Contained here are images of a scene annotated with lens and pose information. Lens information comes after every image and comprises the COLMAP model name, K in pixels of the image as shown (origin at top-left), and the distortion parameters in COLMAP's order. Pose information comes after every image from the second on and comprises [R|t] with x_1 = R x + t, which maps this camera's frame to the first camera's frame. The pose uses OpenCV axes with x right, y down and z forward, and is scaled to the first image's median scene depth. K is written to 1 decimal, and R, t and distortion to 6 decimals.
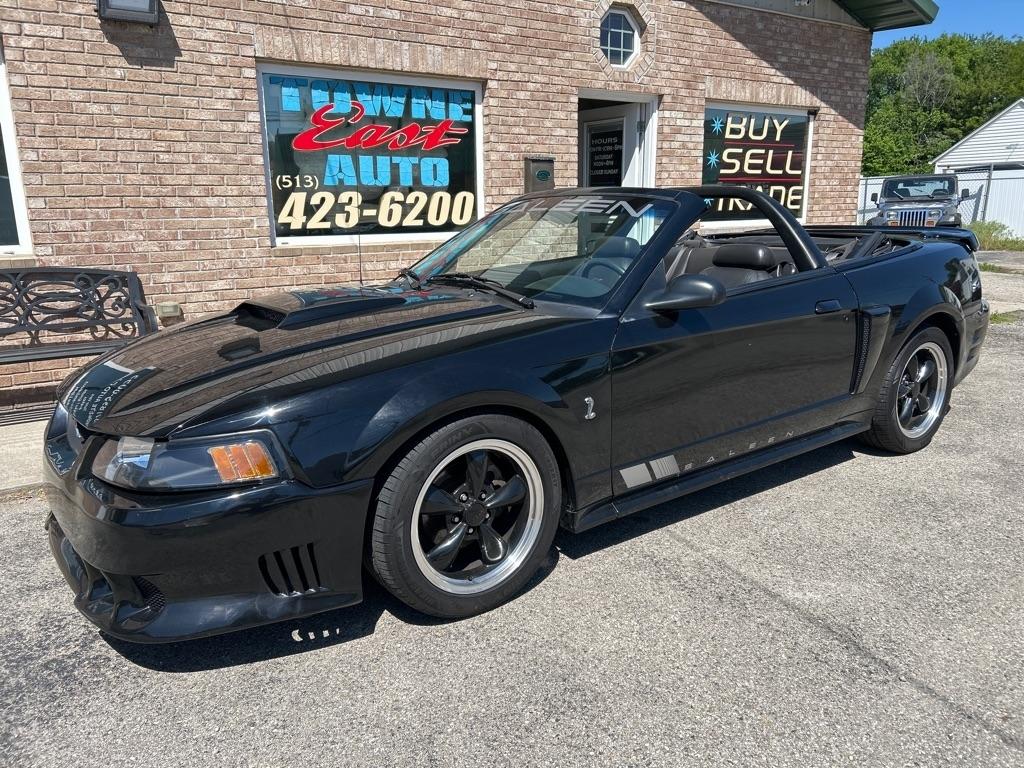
lens RADIAL K [[771.0, 0, 512.1], [0, 771.0, 380.1], [0, 0, 1]] dist [0.044910, -0.045442]
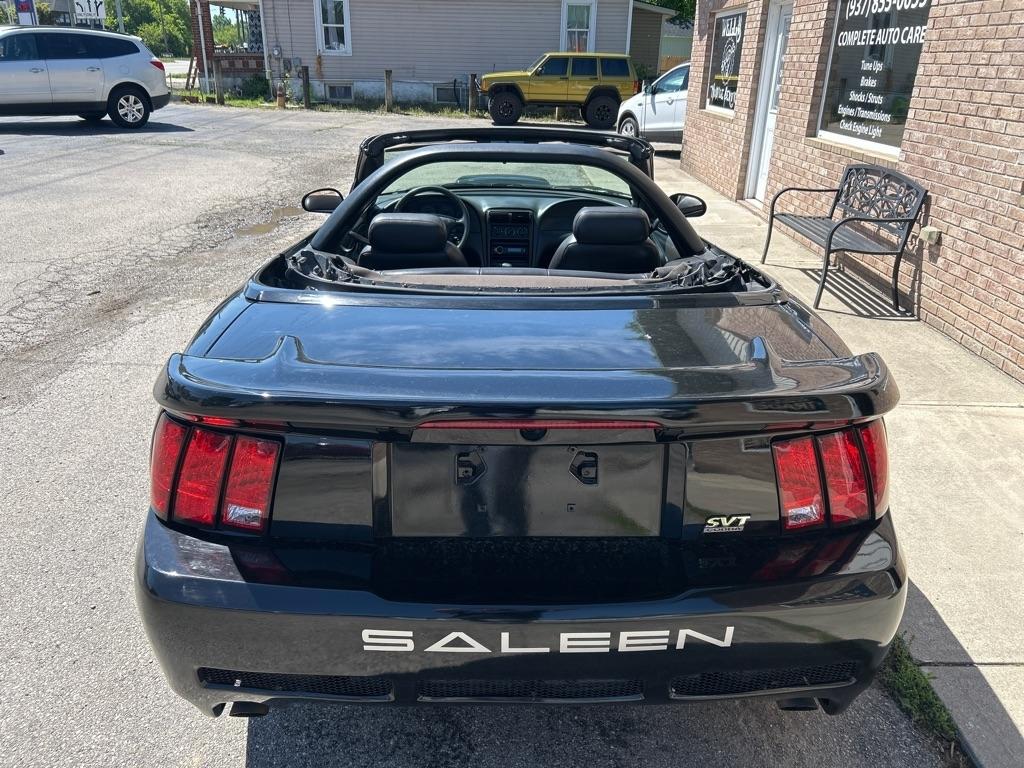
lens RADIAL K [[771.0, 0, 512.1], [0, 771.0, 380.1], [0, 0, 1]] dist [0.044910, -0.045442]
pose [[-0.564524, 0.320690, -0.760572, 0.579964], [-0.191719, 0.845297, 0.498715, -0.289445], [0.802842, 0.427353, -0.415708, 0.957859]]
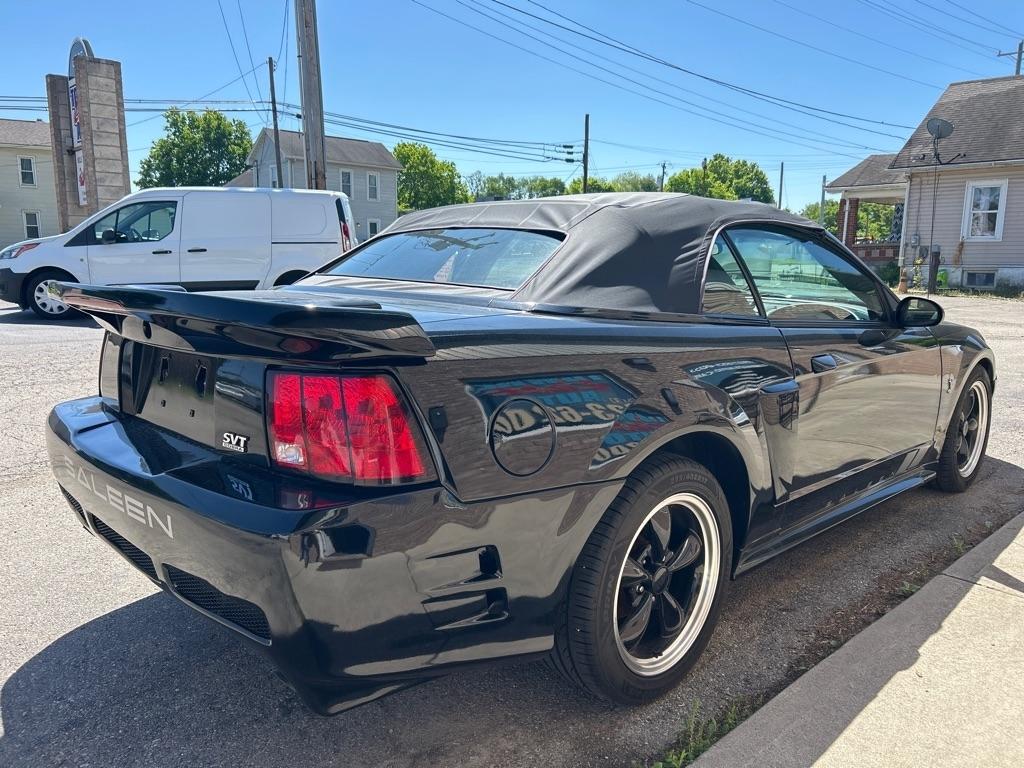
lens RADIAL K [[772.0, 0, 506.0], [0, 772.0, 385.8], [0, 0, 1]] dist [0.036894, -0.036932]
pose [[-0.989368, 0.035264, -0.141093, 0.288547], [-0.021228, 0.924750, 0.379983, -0.259750], [0.143875, 0.378938, -0.914169, 1.201123]]
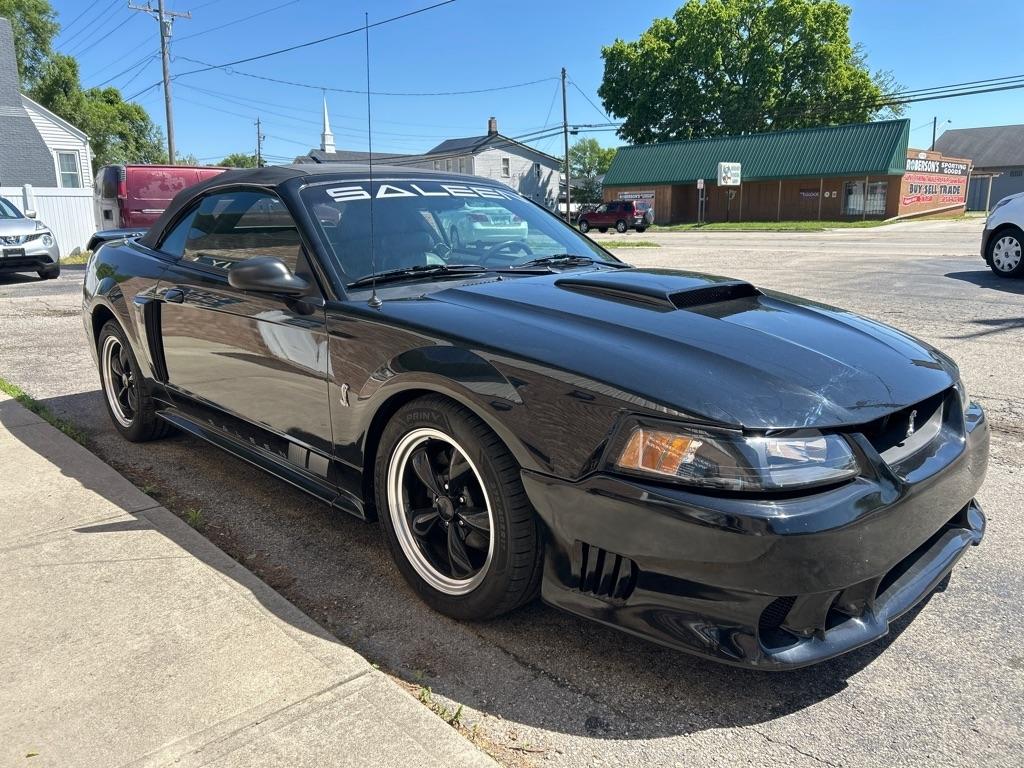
lens RADIAL K [[769.7, 0, 516.1], [0, 769.7, 385.1], [0, 0, 1]] dist [0.042453, -0.045408]
pose [[-0.137993, -0.194966, 0.971054, -0.568777], [0.230396, 0.947219, 0.222921, -0.114514], [-0.963263, 0.254489, -0.085790, 0.635656]]
